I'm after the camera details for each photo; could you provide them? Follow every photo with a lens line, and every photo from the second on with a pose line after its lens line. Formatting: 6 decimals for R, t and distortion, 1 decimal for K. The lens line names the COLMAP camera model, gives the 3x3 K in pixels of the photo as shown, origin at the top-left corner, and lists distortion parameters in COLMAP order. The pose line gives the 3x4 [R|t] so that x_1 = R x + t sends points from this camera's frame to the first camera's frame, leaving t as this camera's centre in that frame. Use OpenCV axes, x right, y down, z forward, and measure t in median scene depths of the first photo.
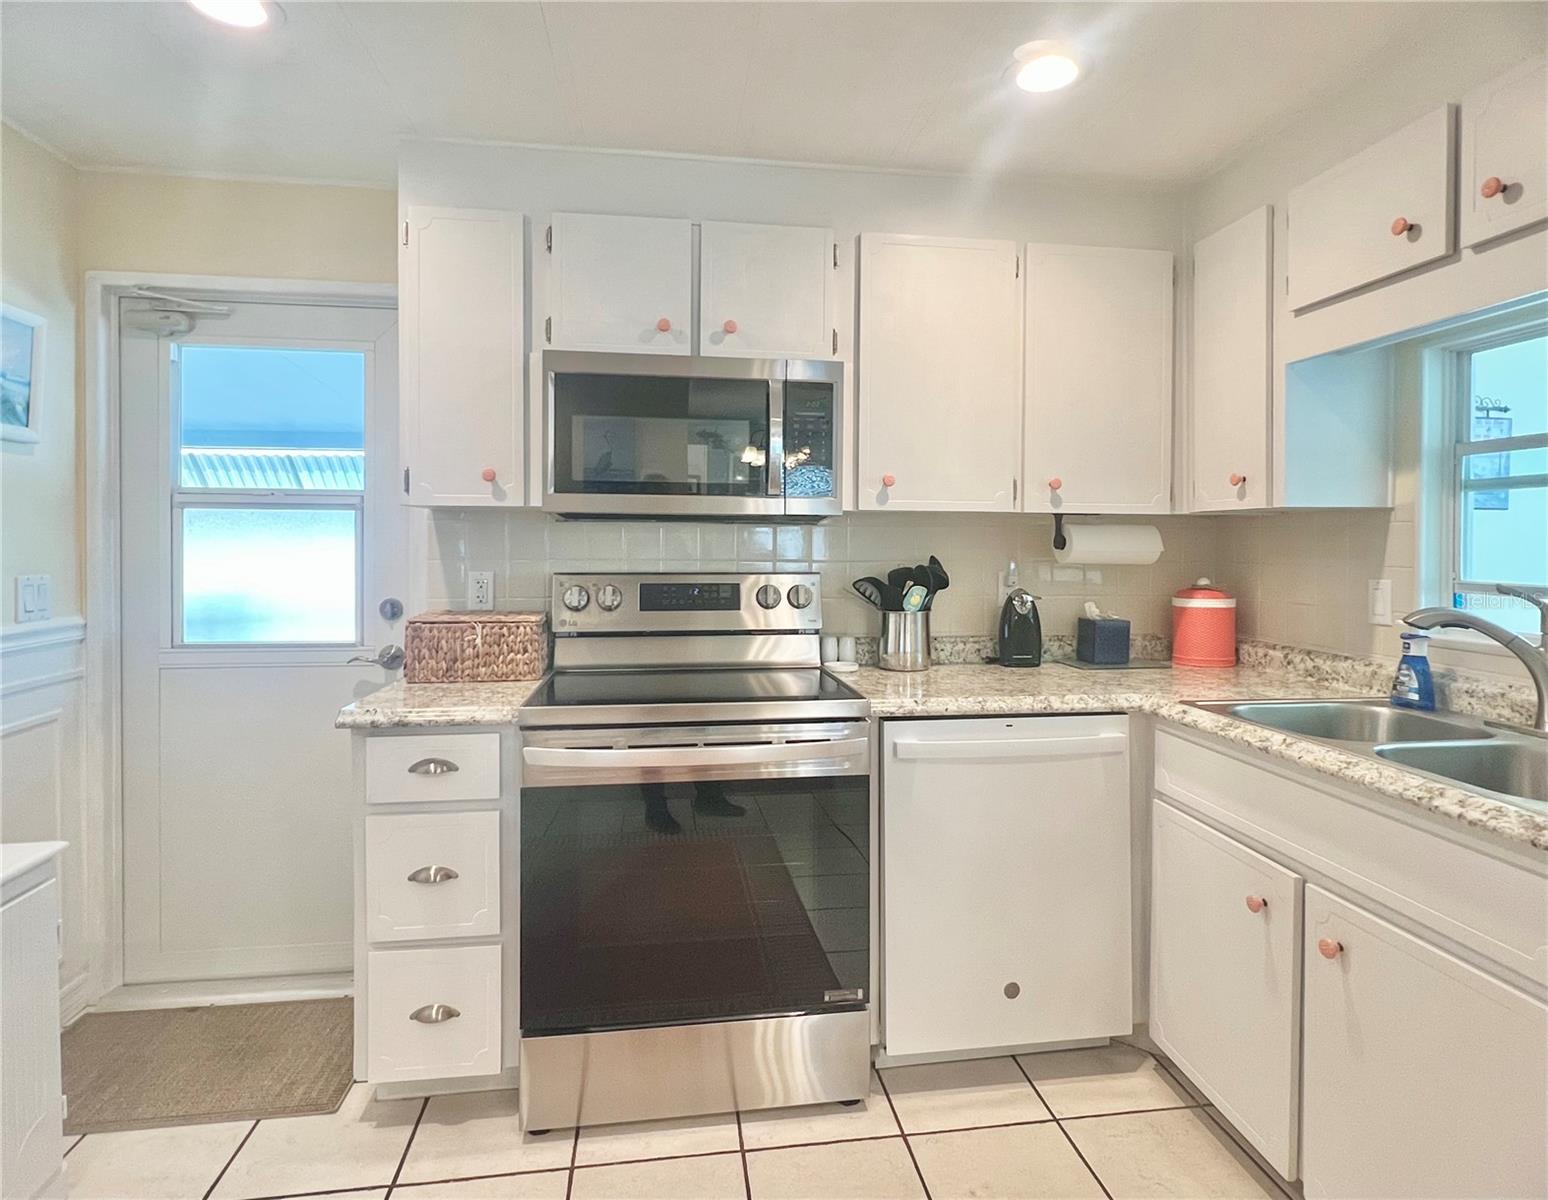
lens RADIAL K [[844.4, 0, 777.9], [0, 844.4, 554.3], [0, 0, 1]] dist [0.001875, -0.000075]
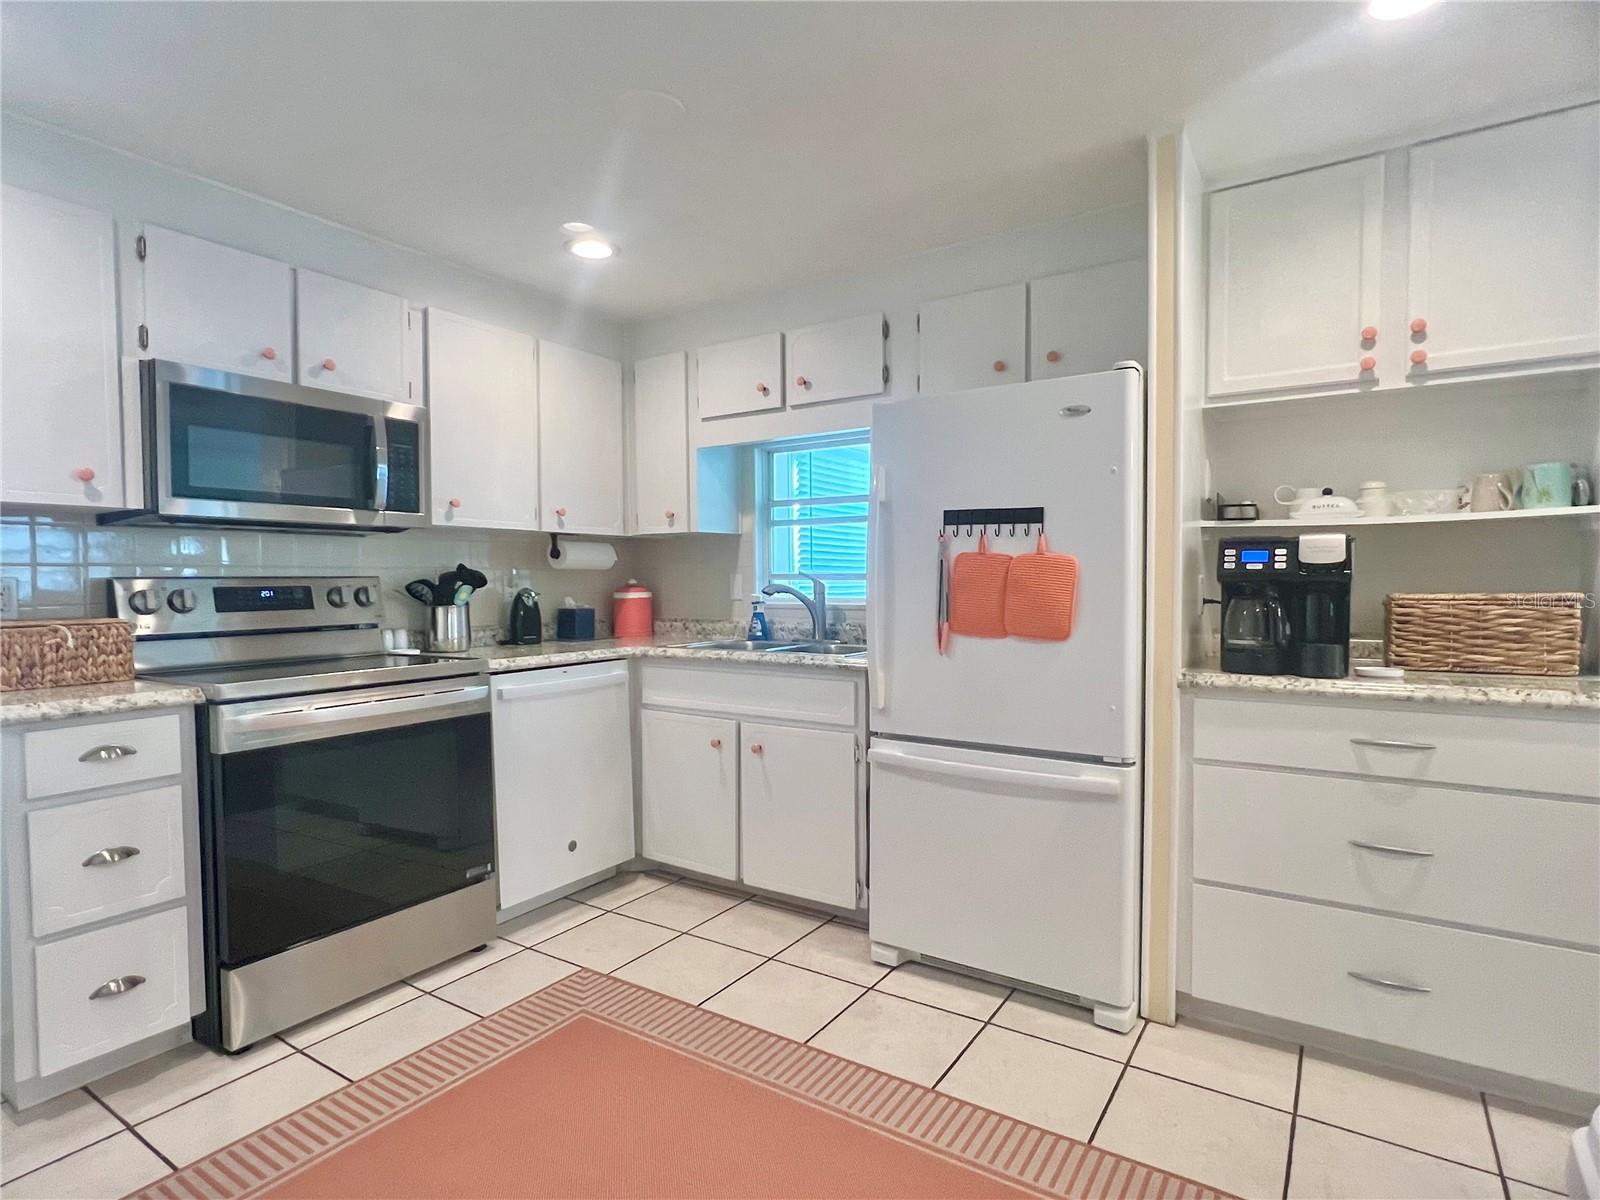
lens RADIAL K [[849.2, 0, 800.0], [0, 849.2, 600.0], [0, 0, 1]] dist [-0.001272, -0.000297]
pose [[0.663375, -0.027474, 0.747782, -0.525248], [0.018644, 0.999622, 0.020187, 0.048256], [-0.748054, 0.000550, 0.663637, -0.285028]]
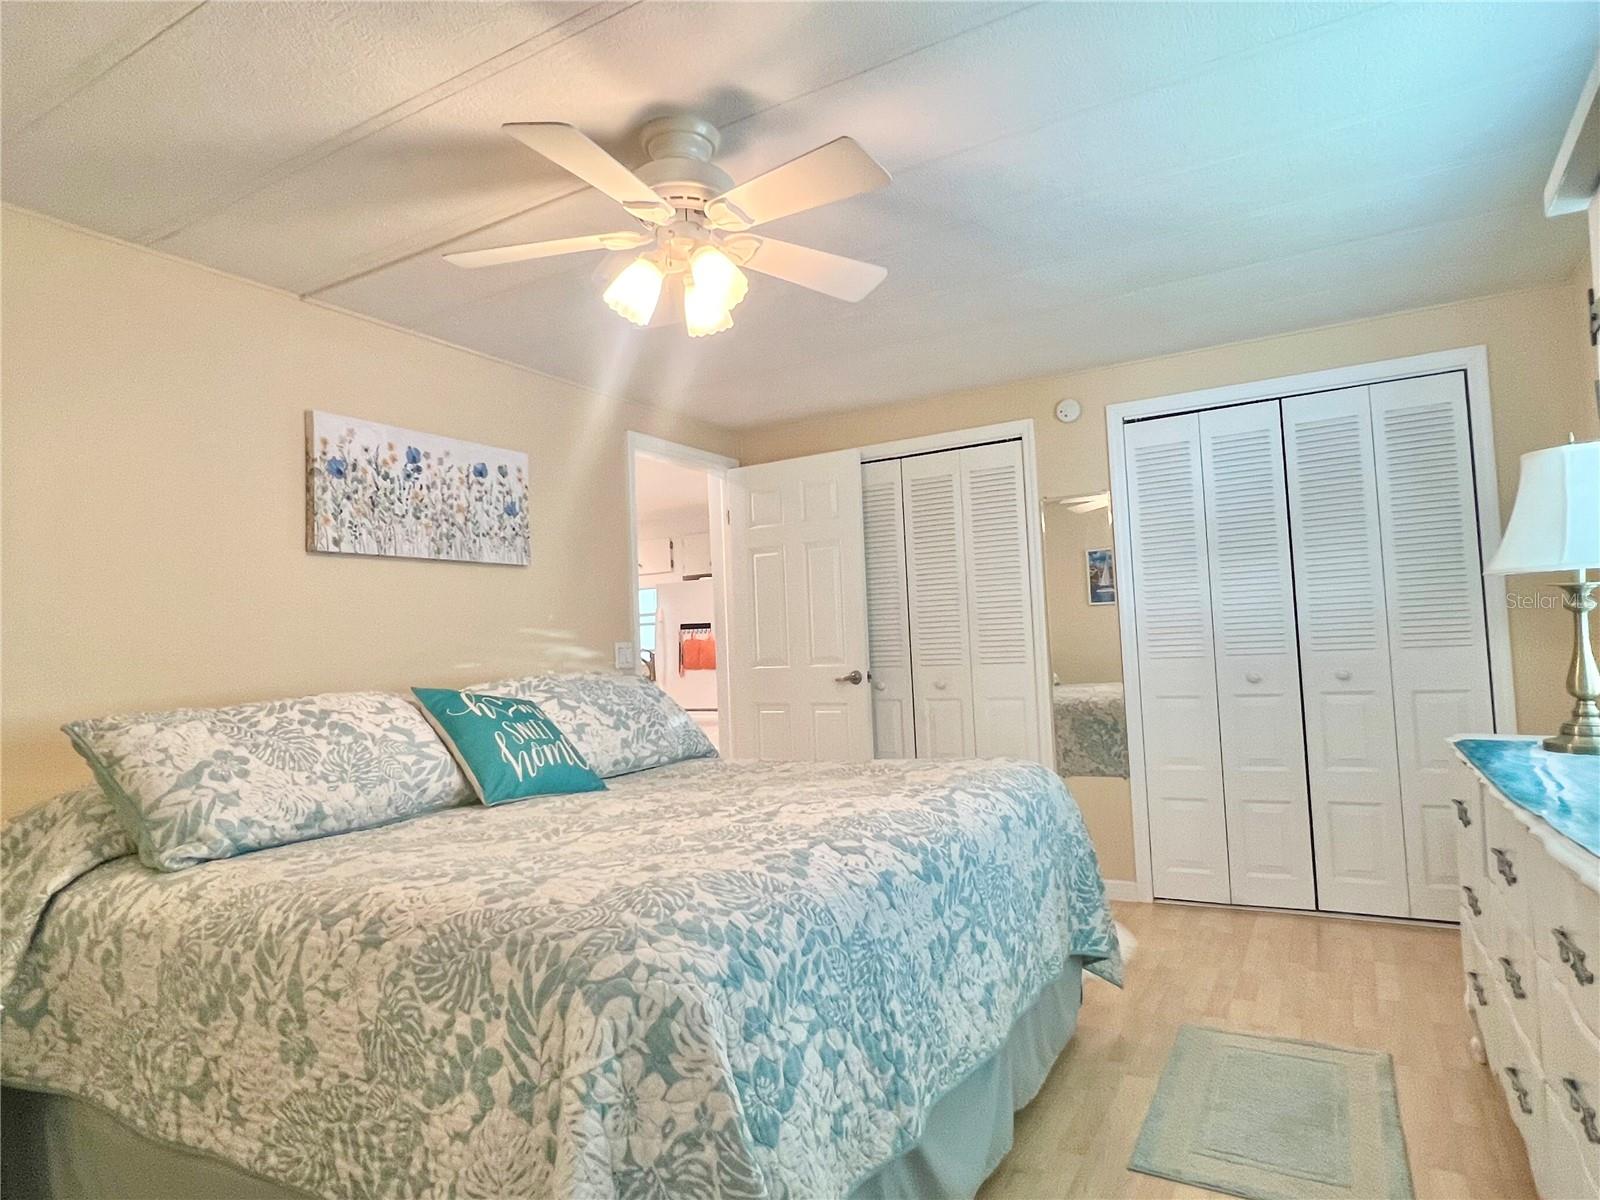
lens RADIAL K [[944.4, 0, 800.0], [0, 944.4, 600.0], [0, 0, 1]] dist [0.002032, 0.000249]
pose [[0.622378, 0.013281, 0.782604, -1.949361], [0.055735, 0.996566, -0.061236, 0.101966], [-0.780730, 0.081731, 0.619501, -2.130432]]
